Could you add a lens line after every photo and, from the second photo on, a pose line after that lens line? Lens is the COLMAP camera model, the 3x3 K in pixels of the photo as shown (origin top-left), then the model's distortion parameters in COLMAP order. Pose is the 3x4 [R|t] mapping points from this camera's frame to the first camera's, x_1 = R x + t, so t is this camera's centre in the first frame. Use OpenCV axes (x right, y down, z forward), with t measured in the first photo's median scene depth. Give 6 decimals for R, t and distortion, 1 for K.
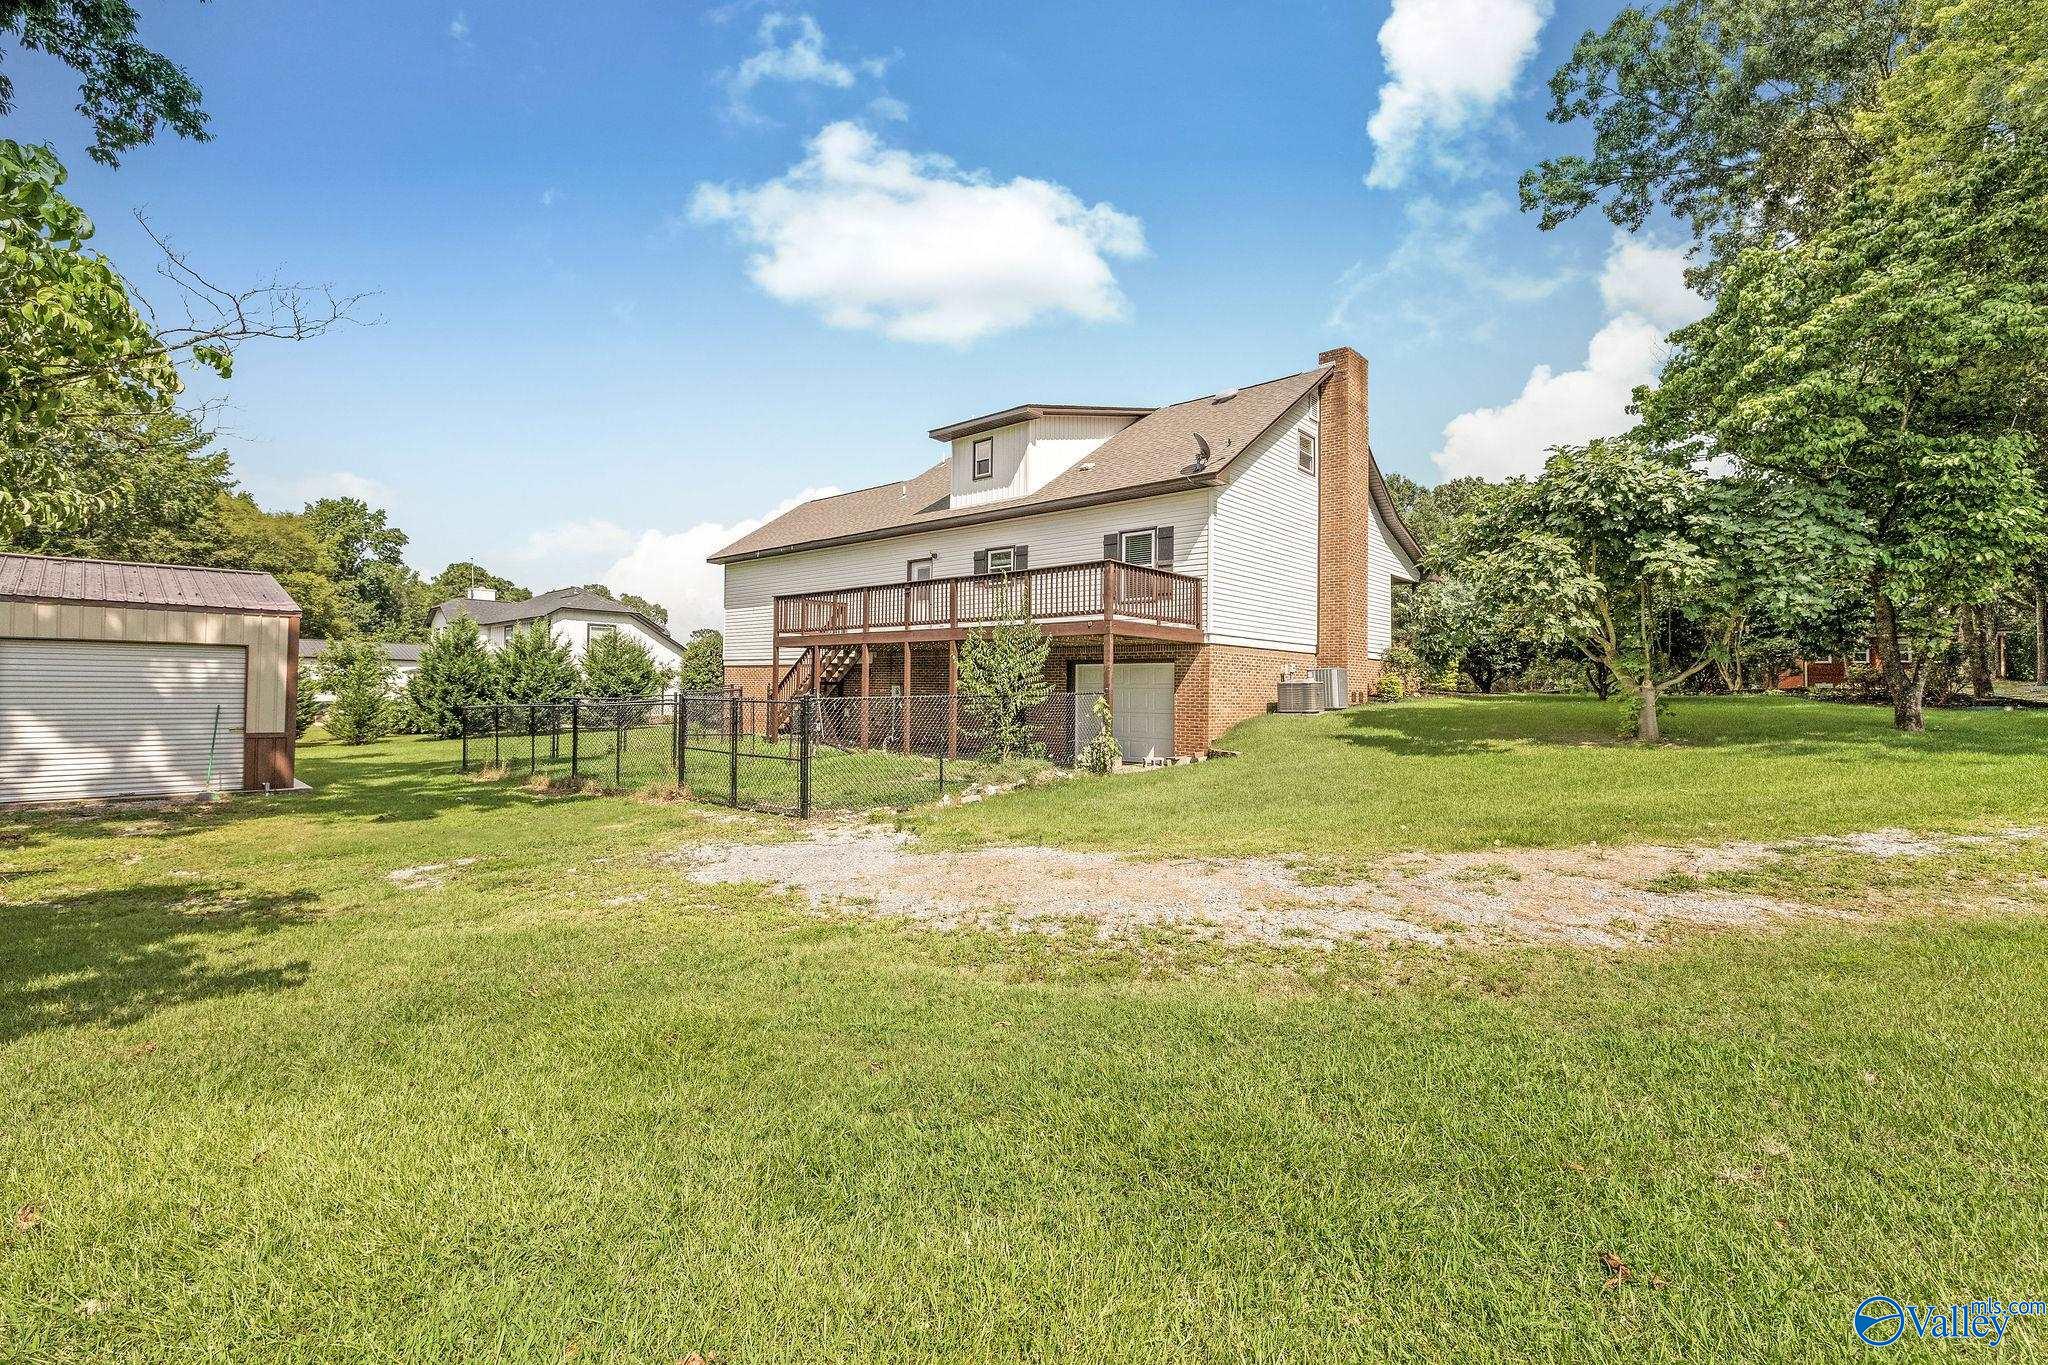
lens RADIAL K [[869.0, 0, 1039.4], [0, 869.0, 667.1], [0, 0, 1]] dist [-0.000393, 0.000347]
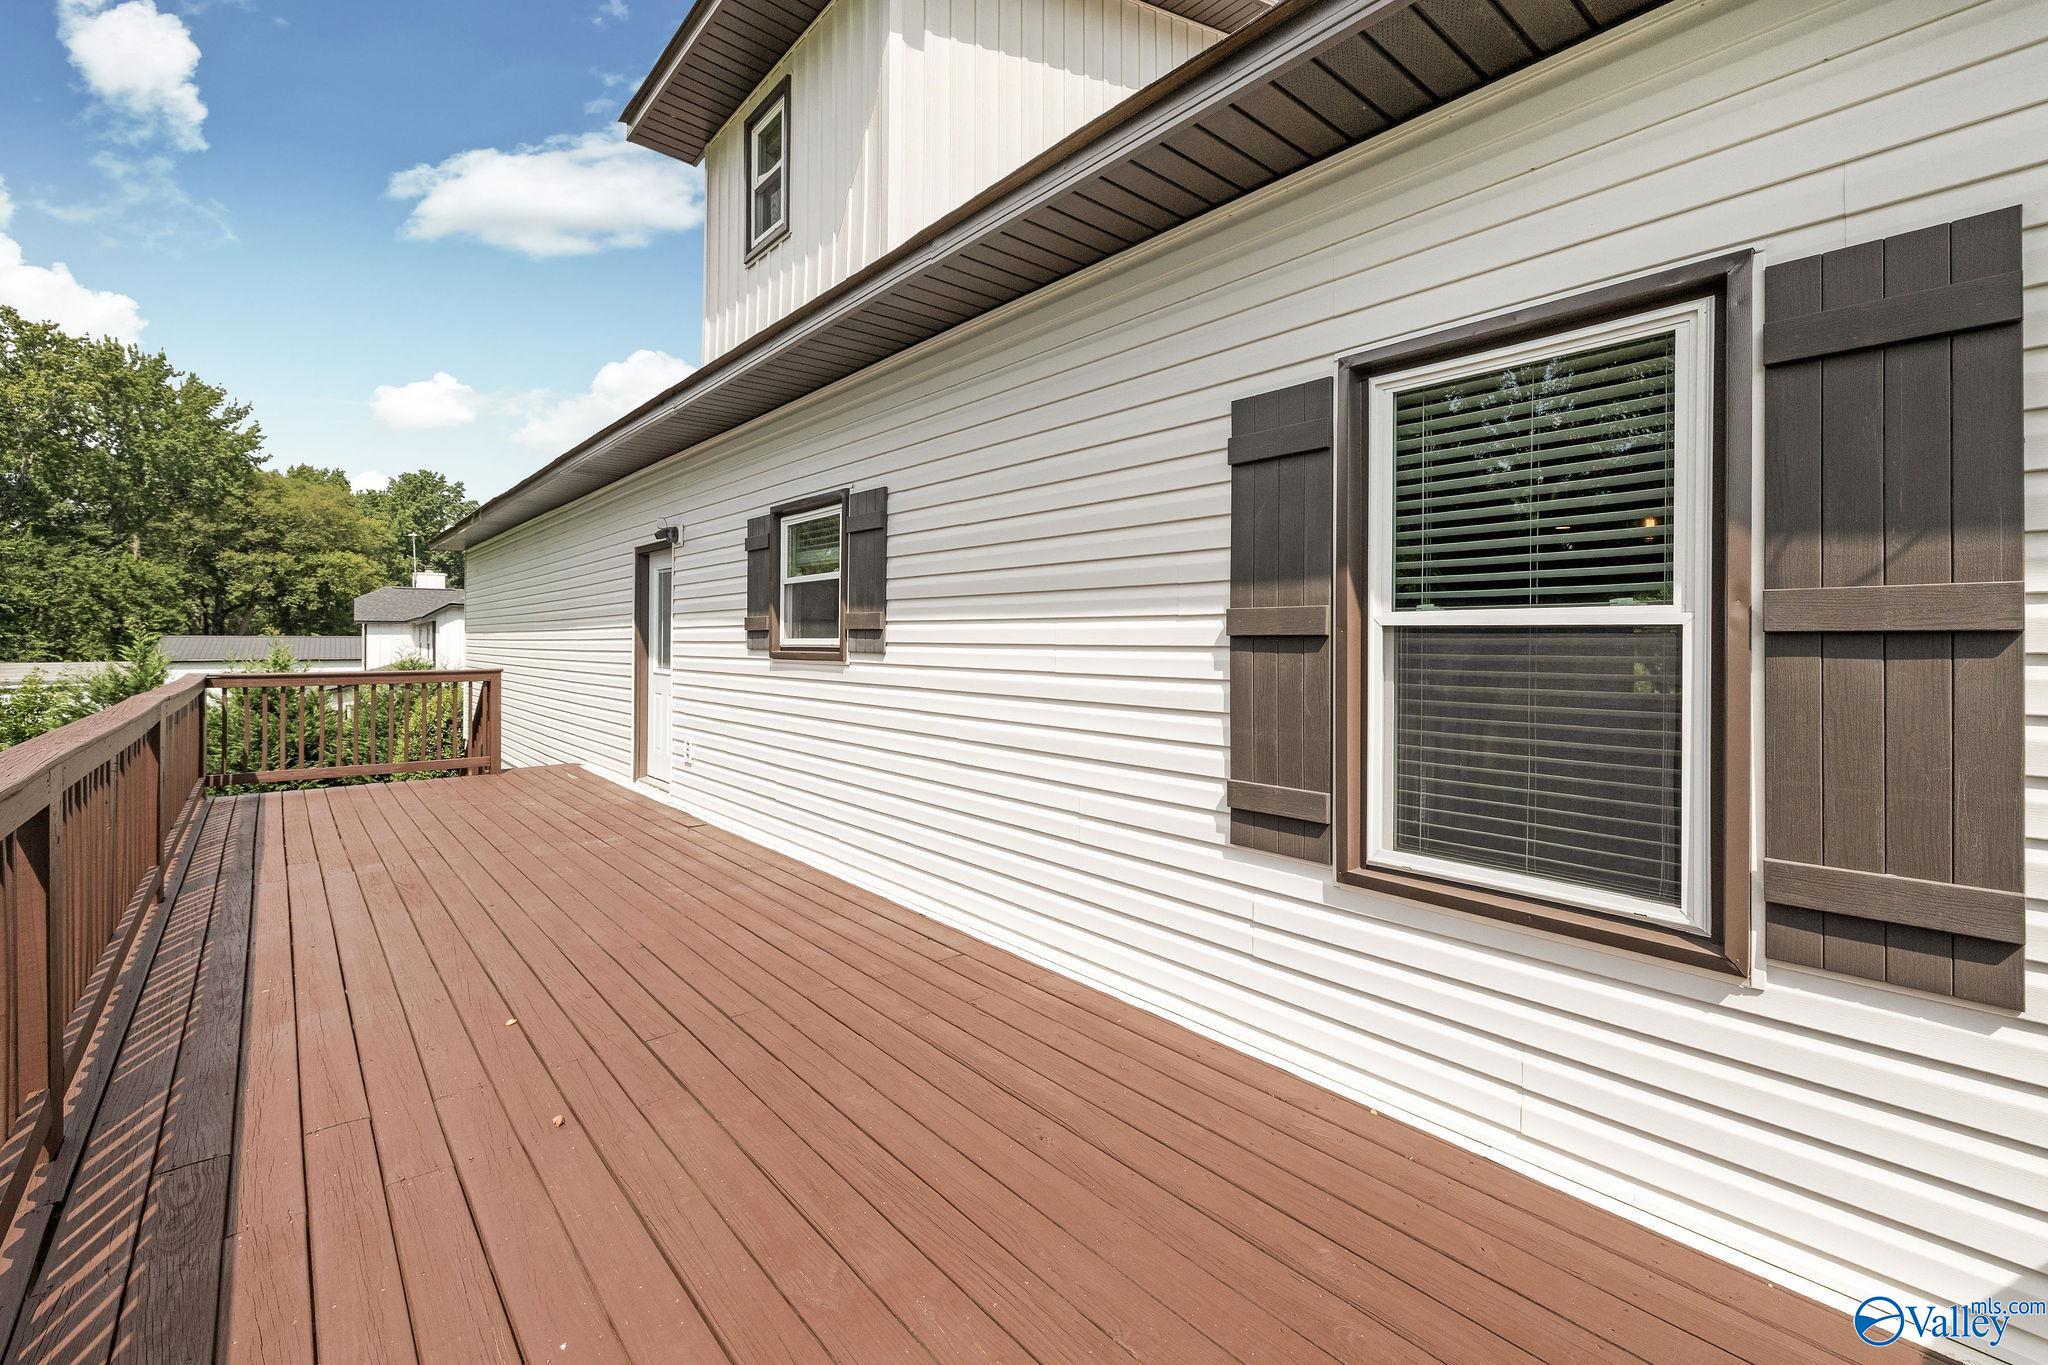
lens RADIAL K [[869.0, 0, 1018.2], [0, 869.0, 628.7], [0, 0, 1]] dist [-0.000393, 0.000347]
pose [[0.988880, -0.012972, -0.148151, 0.036082], [0.014631, 0.999842, 0.010117, -0.069228], [0.147996, -0.012172, 0.988913, 0.512347]]
